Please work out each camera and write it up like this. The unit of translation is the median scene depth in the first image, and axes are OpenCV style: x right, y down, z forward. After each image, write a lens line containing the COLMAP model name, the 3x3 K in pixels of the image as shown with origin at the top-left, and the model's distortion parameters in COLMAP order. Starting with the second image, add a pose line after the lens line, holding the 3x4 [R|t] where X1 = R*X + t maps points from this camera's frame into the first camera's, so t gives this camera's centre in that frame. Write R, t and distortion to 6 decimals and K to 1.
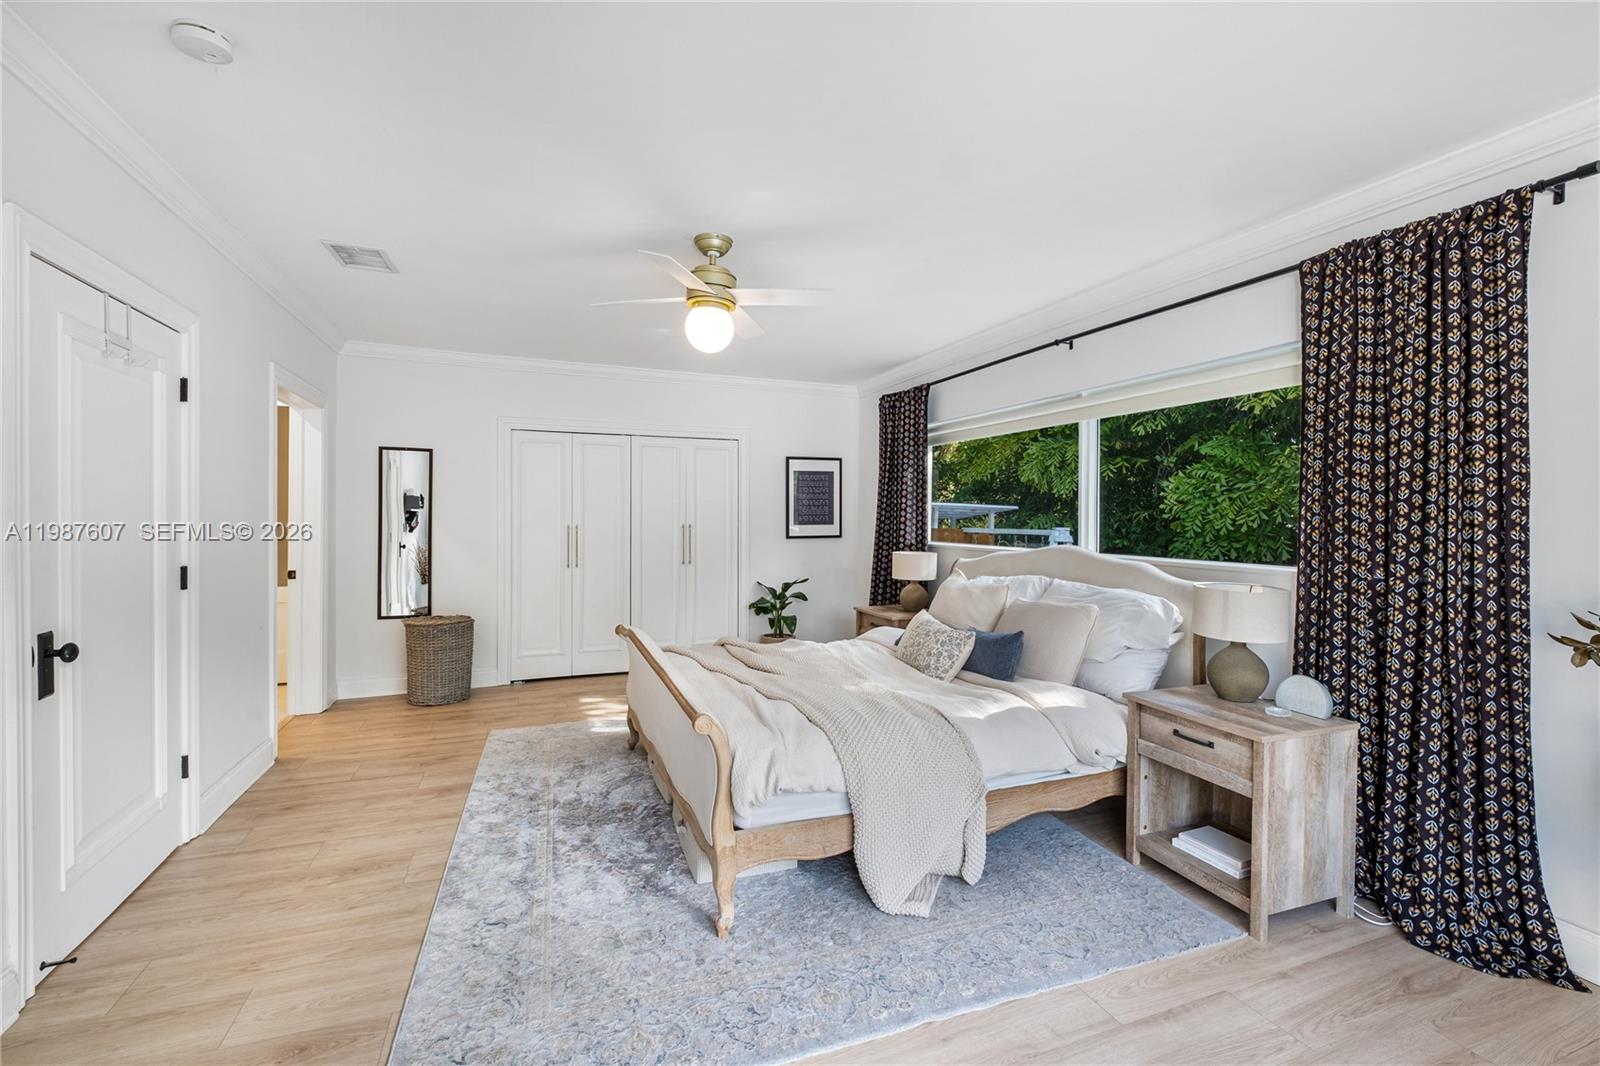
lens RADIAL K [[697.2, 0, 820.0], [0, 697.2, 527.8], [0, 0, 1]] dist [-0.000964, -0.000660]
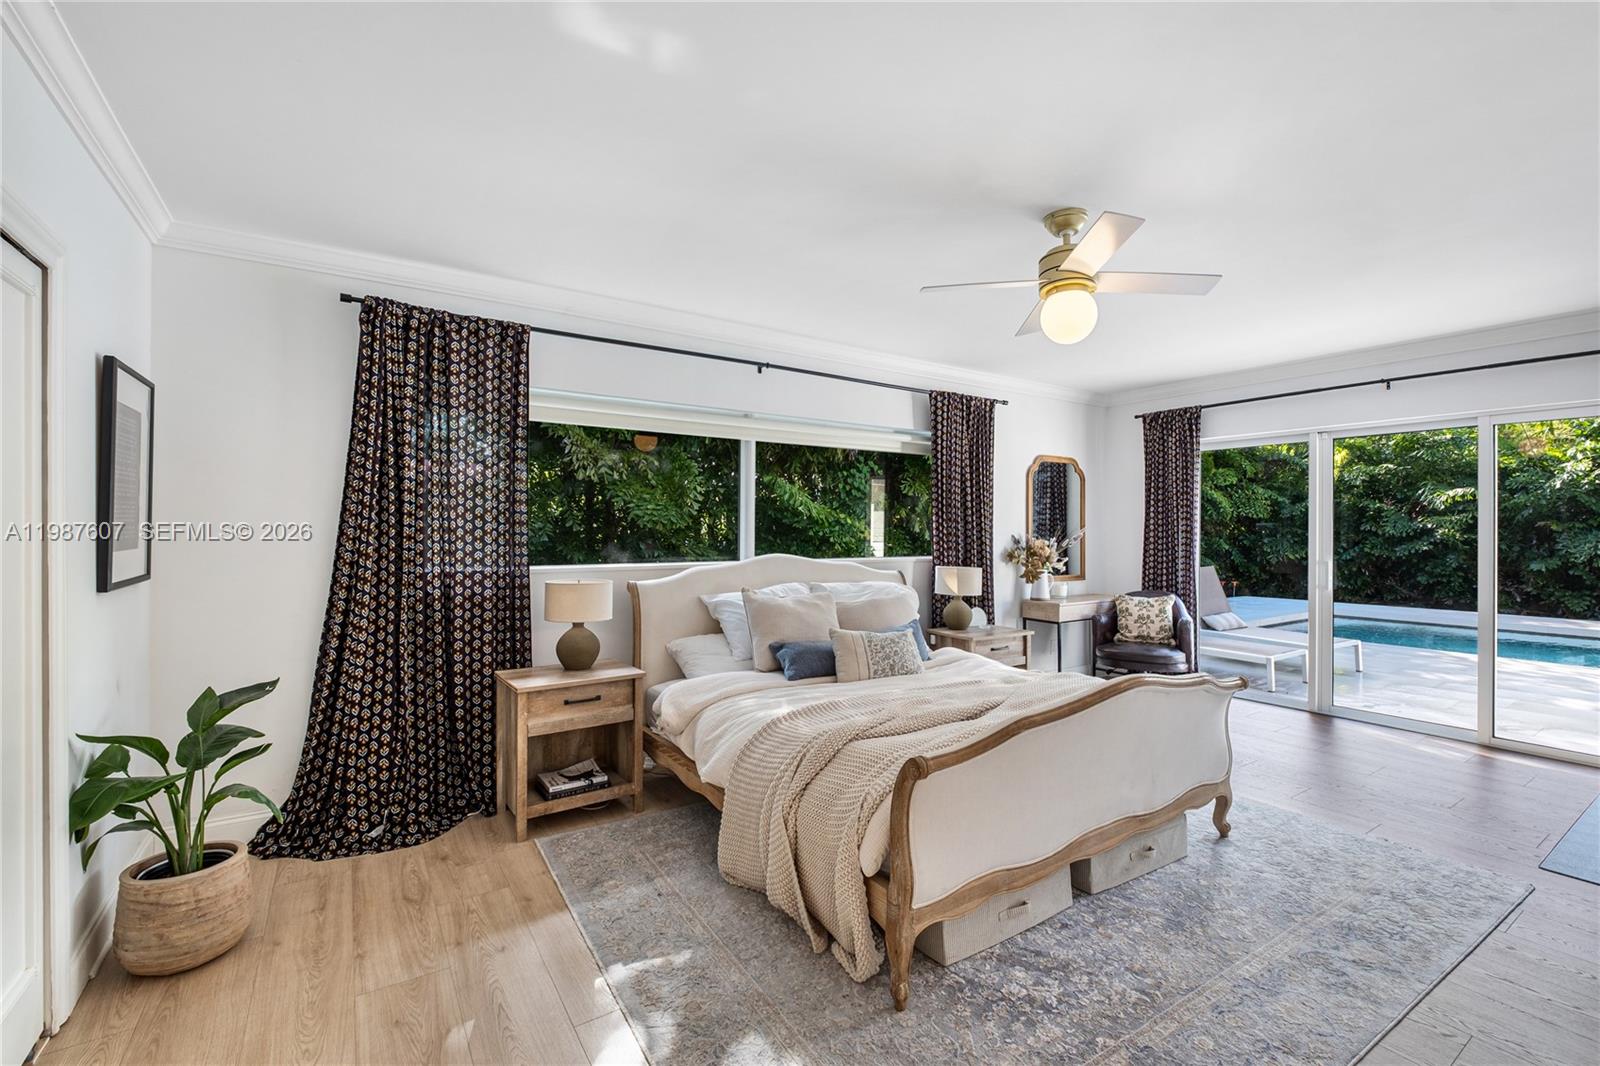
lens RADIAL K [[697.2, 0, 820.0], [0, 697.2, 527.8], [0, 0, 1]] dist [-0.000964, -0.000660]
pose [[-0.207438, -0.009692, 0.978200, -0.735470], [0.007311, 0.999908, 0.011458, -0.028754], [-0.978221, 0.009529, -0.207348, 1.151990]]
